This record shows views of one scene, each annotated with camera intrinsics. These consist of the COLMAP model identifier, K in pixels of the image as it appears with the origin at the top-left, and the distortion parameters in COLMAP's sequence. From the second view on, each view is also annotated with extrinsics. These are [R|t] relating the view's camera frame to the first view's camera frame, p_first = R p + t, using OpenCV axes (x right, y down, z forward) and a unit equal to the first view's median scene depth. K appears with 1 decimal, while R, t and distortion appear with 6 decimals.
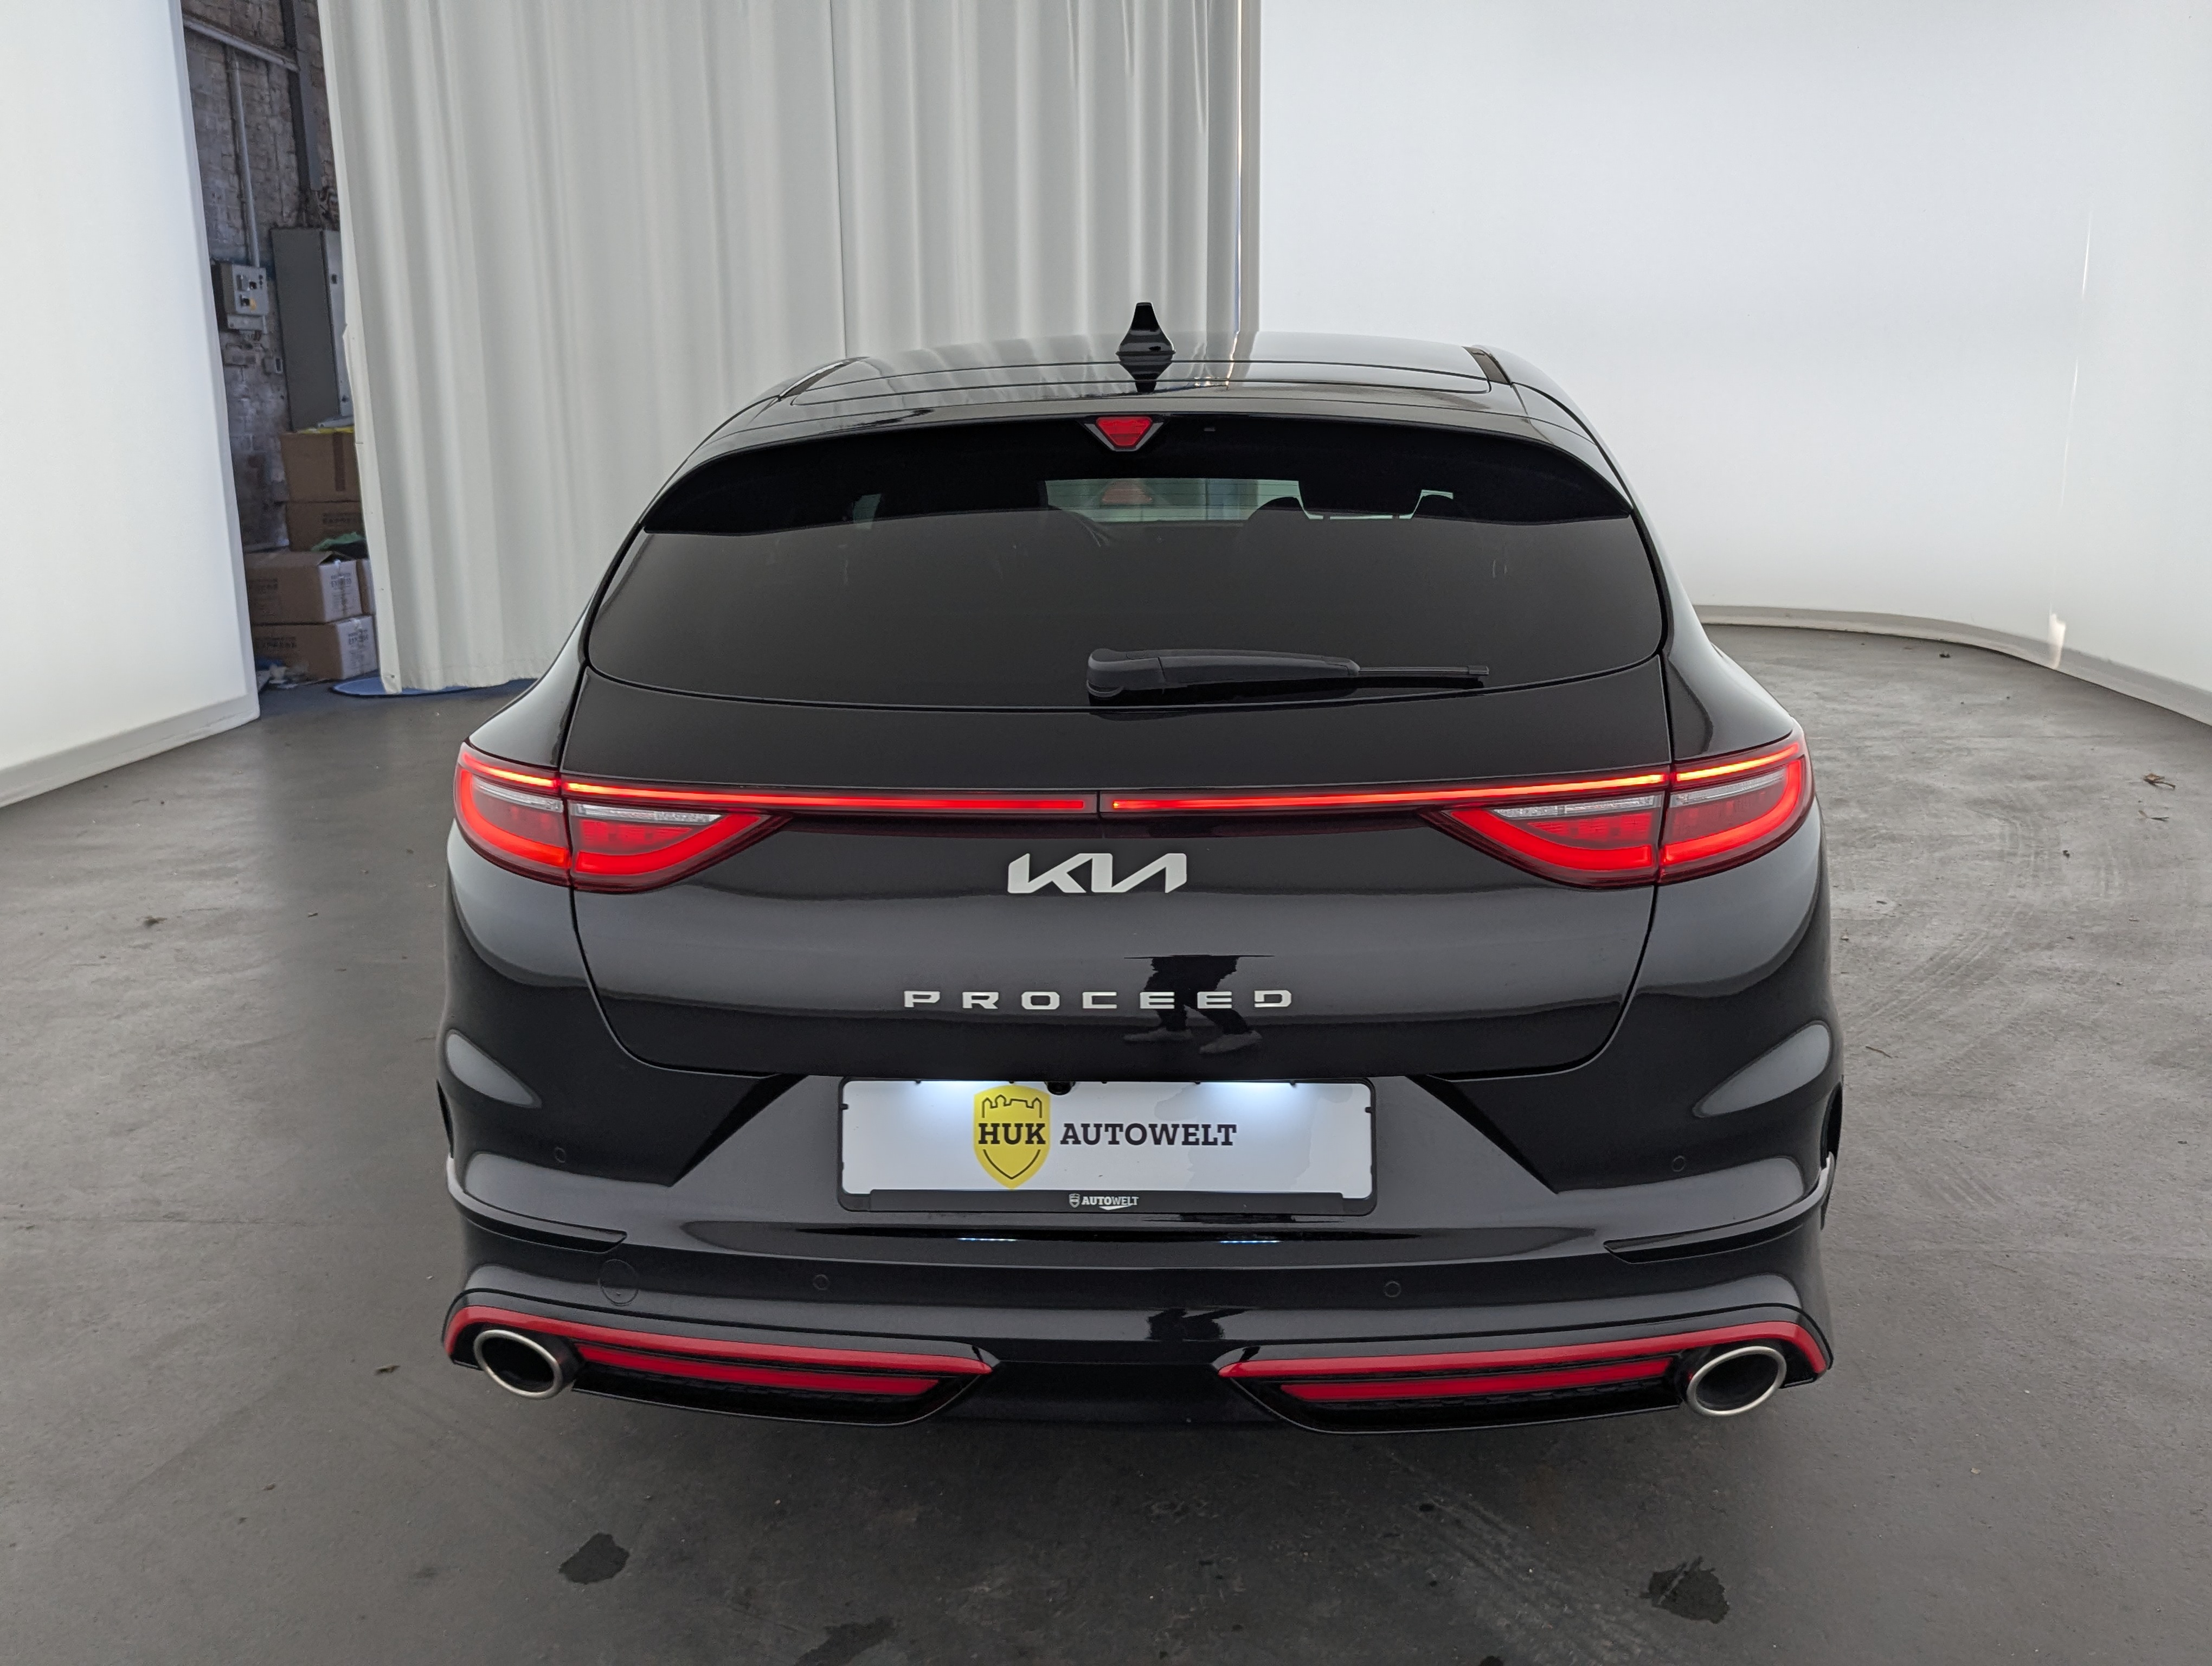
lens RADIAL K [[2064.0, 0, 1119.4], [0, 2064.0, 836.5], [0, 0, 1]] dist [0.034284, 0.000000]
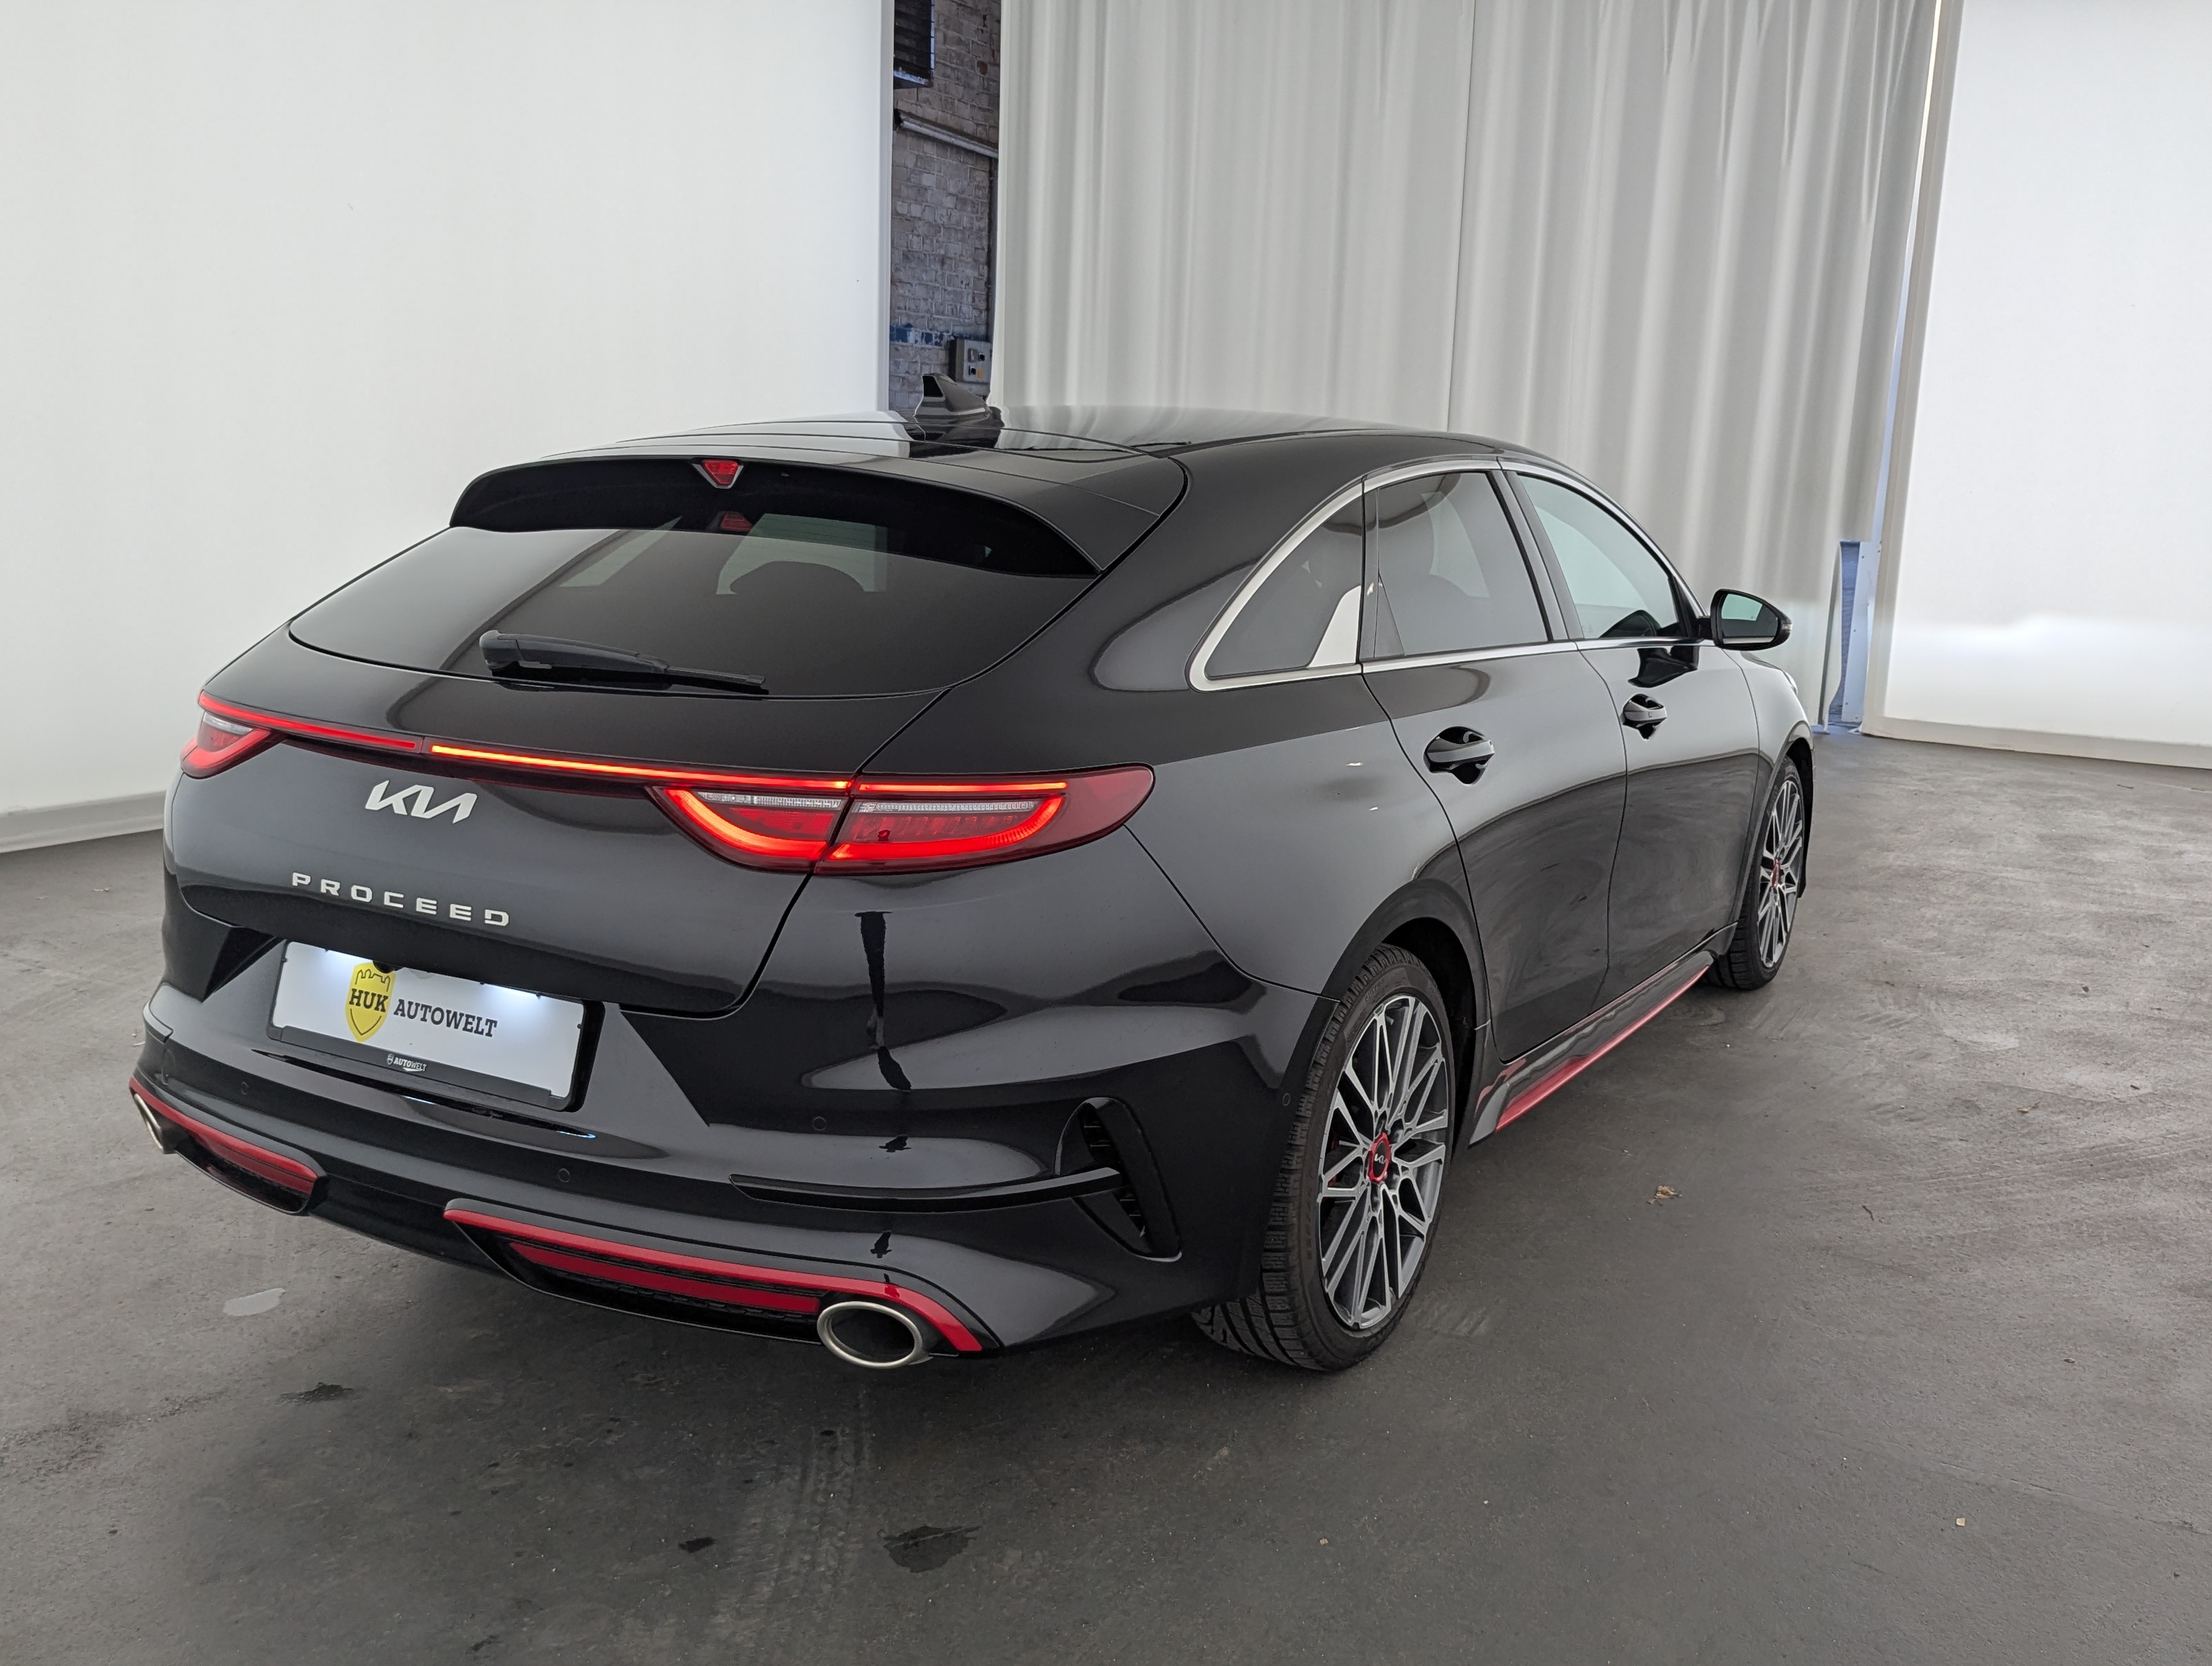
lens RADIAL K [[2064.0, 0, 1173.0], [0, 2064.0, 820.8], [0, 0, 1]] dist [0.034284, 0.000000]
pose [[0.897060, 0.125716, -0.423649, 0.885110], [-0.146201, 0.989125, -0.016058, -0.016565], [0.417022, 0.076343, 0.905684, 0.040534]]
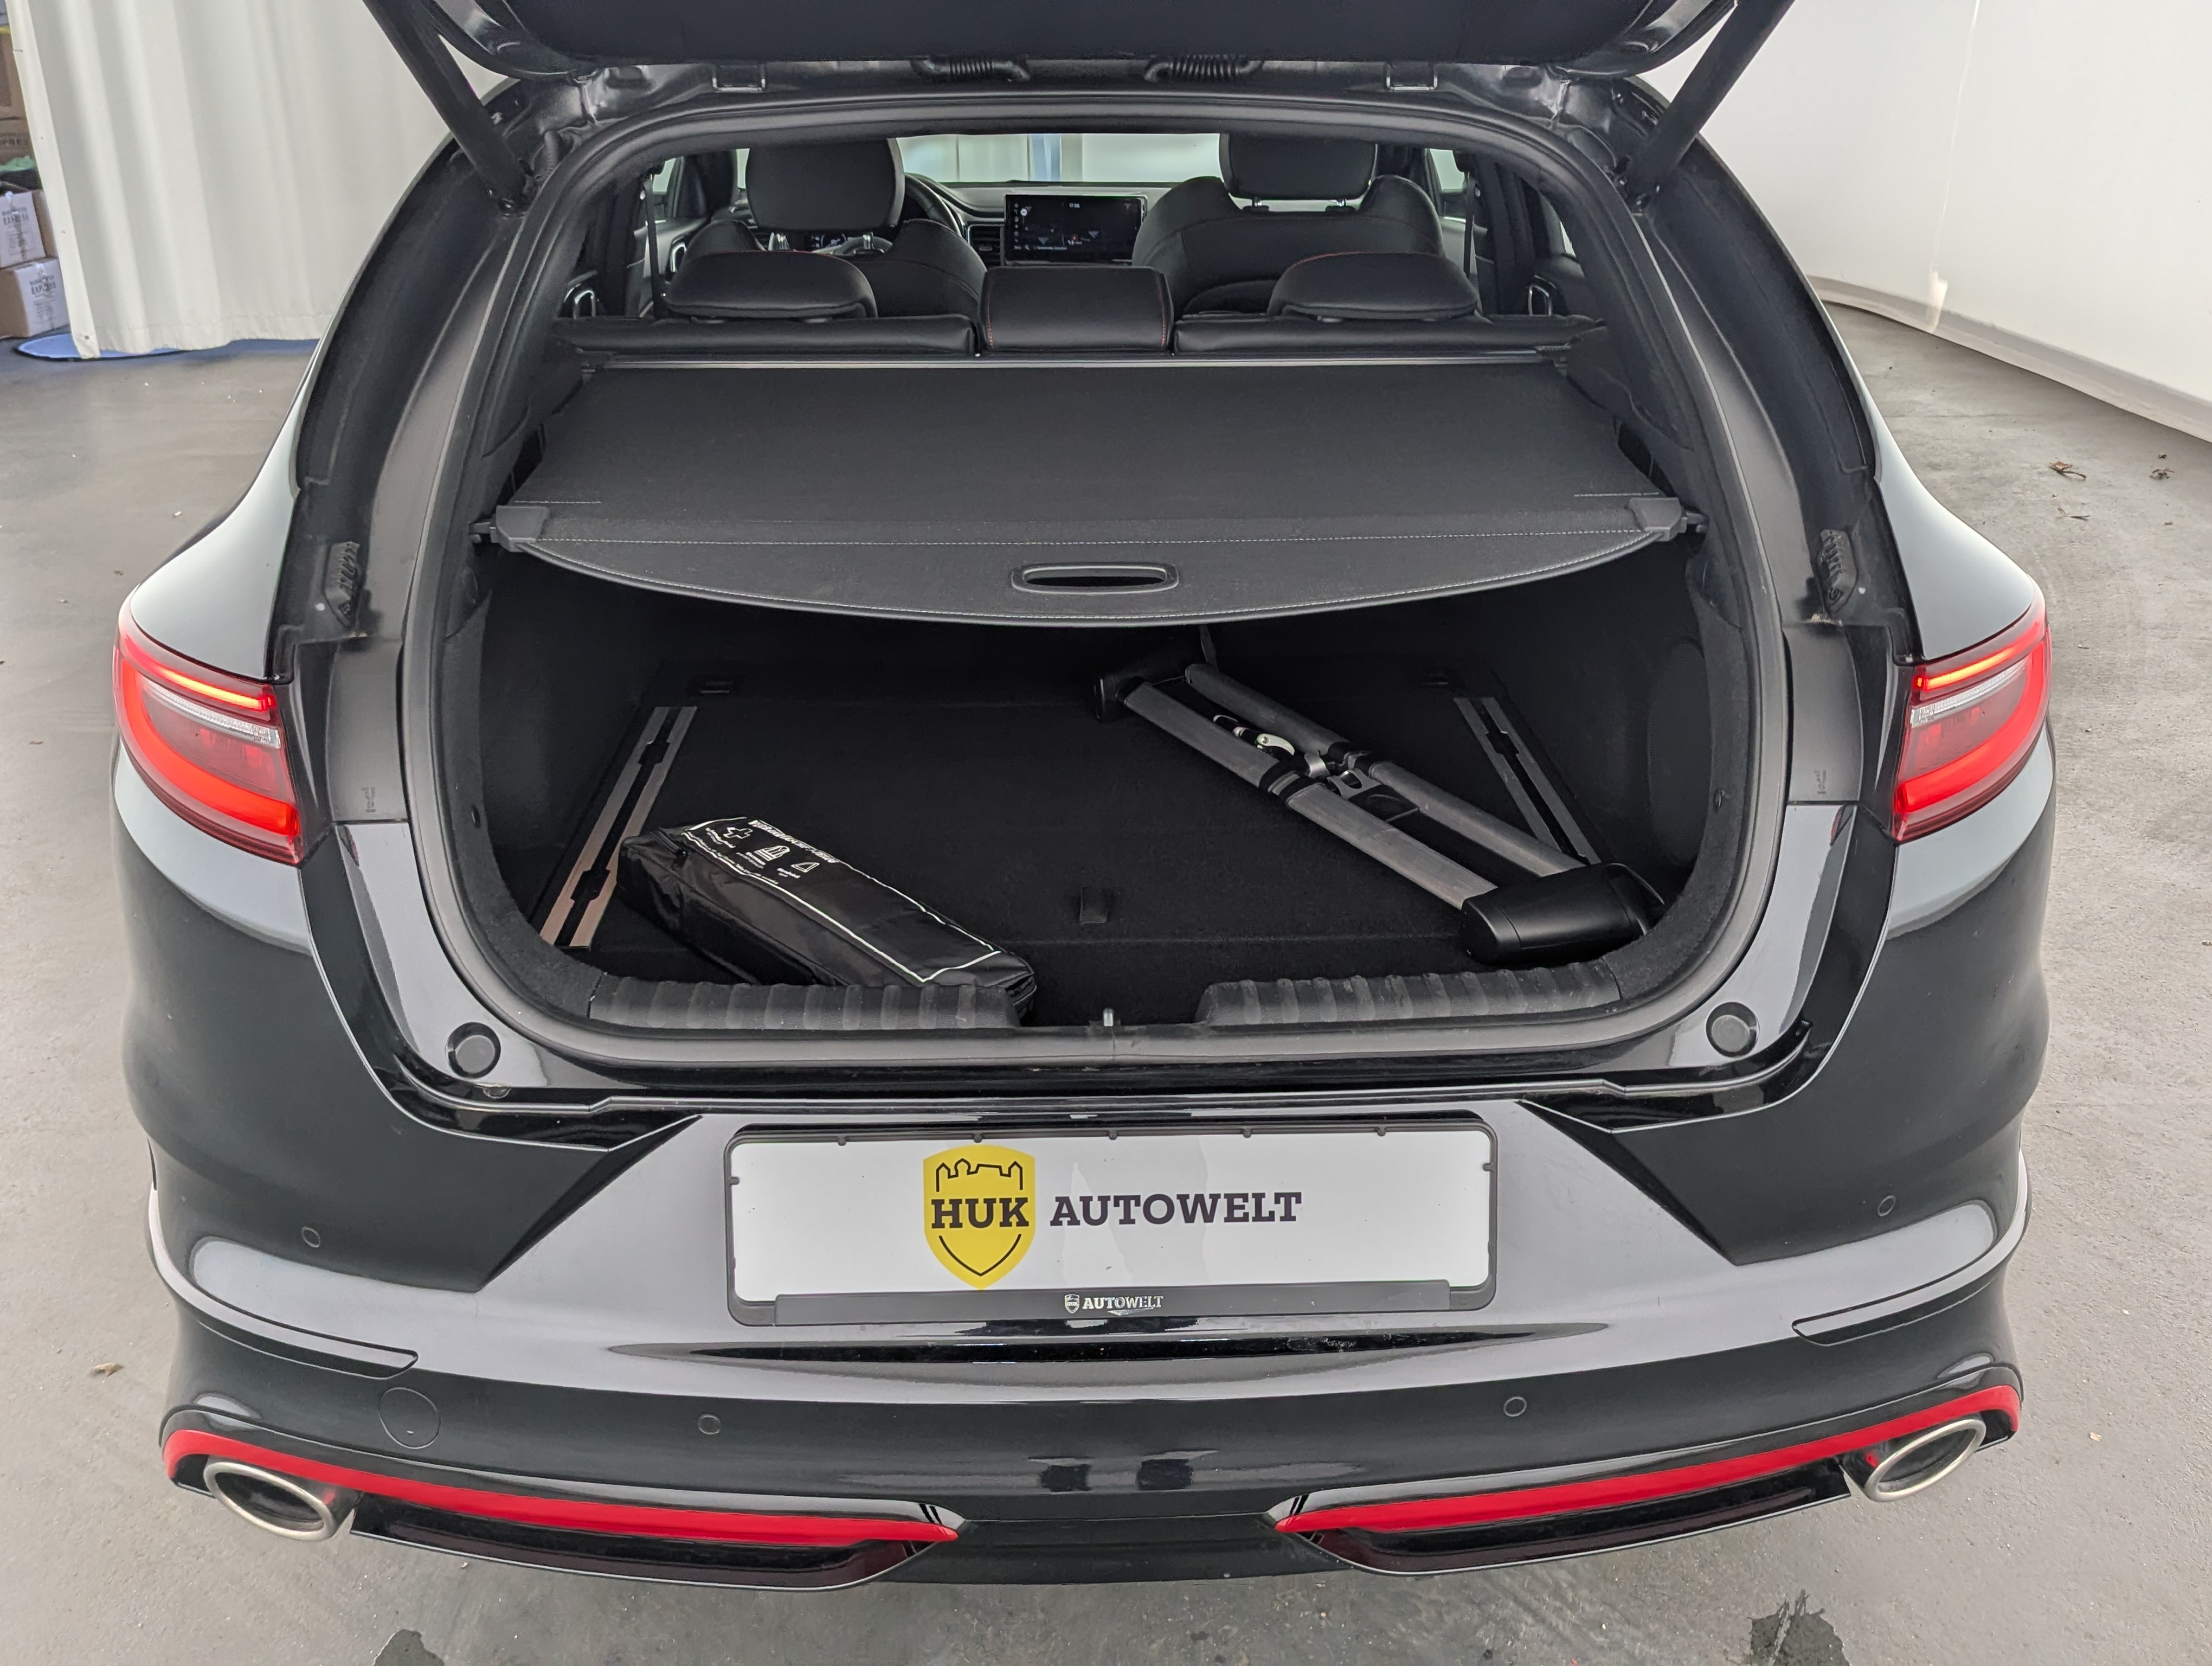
lens RADIAL K [[2064.0, 0, 1112.1], [0, 2064.0, 824.9], [0, 0, 1]] dist [0.034284, 0.000000]
pose [[0.995055, -0.020512, 0.097188, -0.070188], [0.003645, 0.985326, 0.170643, -0.099642], [-0.099262, -0.169445, 0.980528, 0.323331]]
